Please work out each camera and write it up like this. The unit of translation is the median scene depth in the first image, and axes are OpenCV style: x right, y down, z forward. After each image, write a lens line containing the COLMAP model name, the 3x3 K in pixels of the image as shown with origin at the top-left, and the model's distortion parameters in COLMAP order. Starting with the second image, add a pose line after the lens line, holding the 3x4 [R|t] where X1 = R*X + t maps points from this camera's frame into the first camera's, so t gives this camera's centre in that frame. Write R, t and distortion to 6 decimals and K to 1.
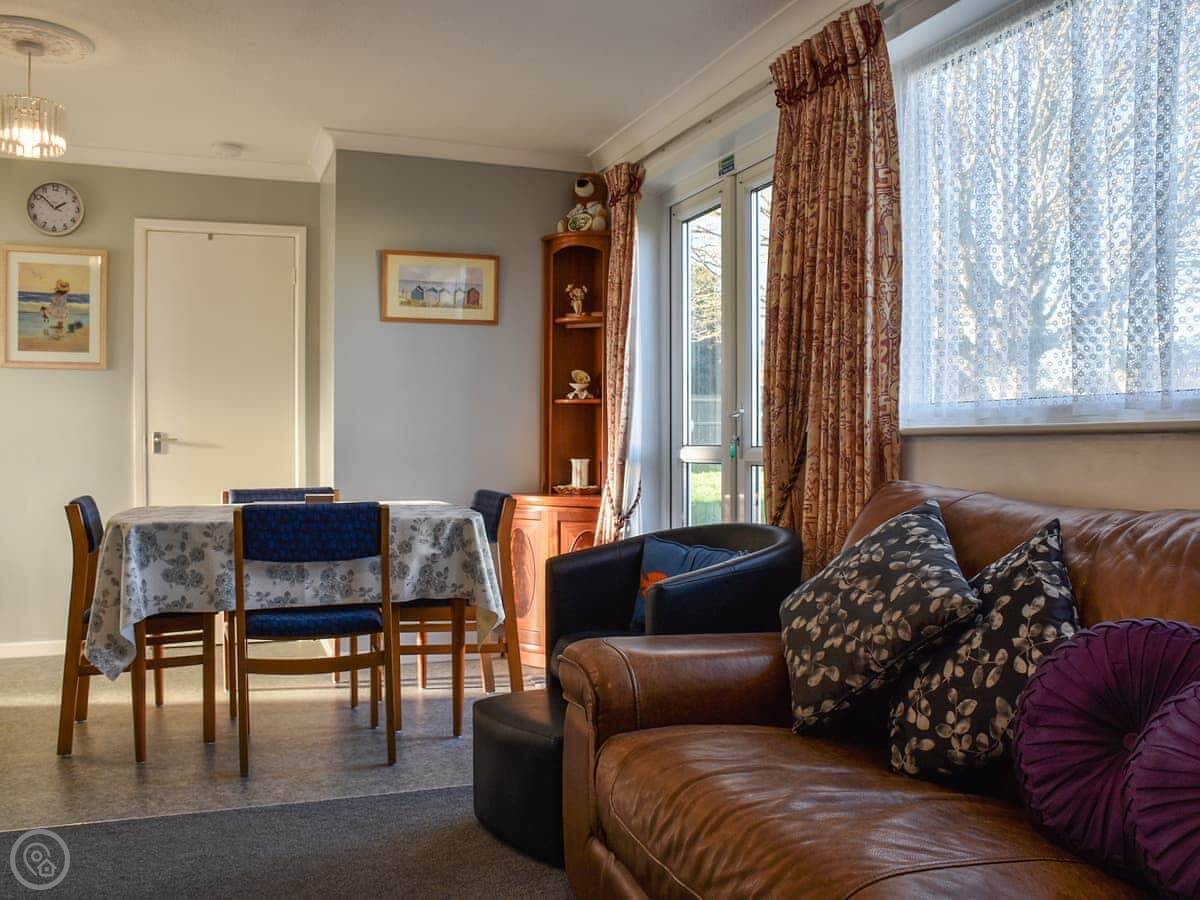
lens RADIAL K [[1109.1, 0, 652.2], [0, 1109.1, 453.0], [0, 0, 1]] dist [-0.141725, 0.101715]
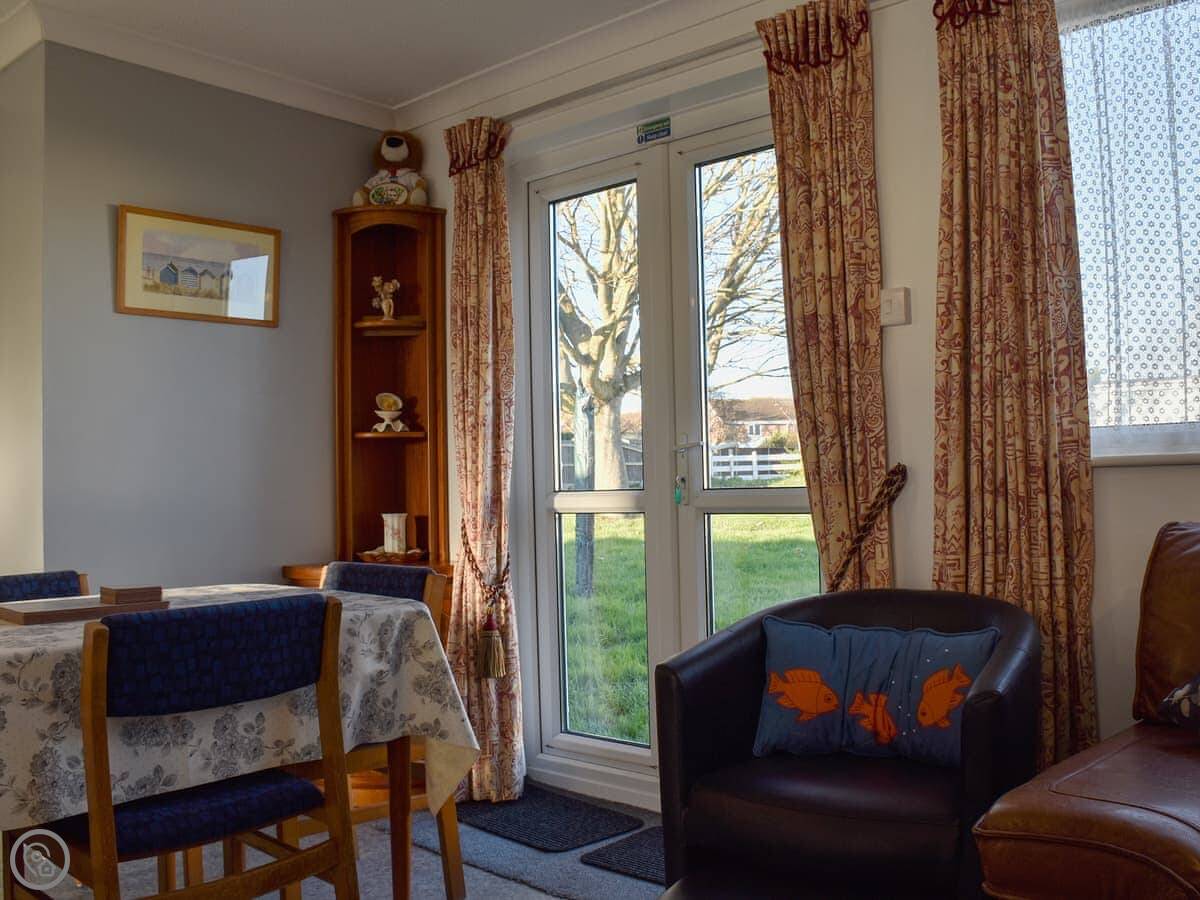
lens RADIAL K [[1109.1, 0, 652.2], [0, 1109.1, 453.0], [0, 0, 1]] dist [-0.141725, 0.101715]
pose [[0.878882, -0.008940, 0.476956, -0.356292], [0.028770, 0.998998, -0.034289, -0.006327], [-0.476172, 0.043858, 0.878258, 0.373990]]
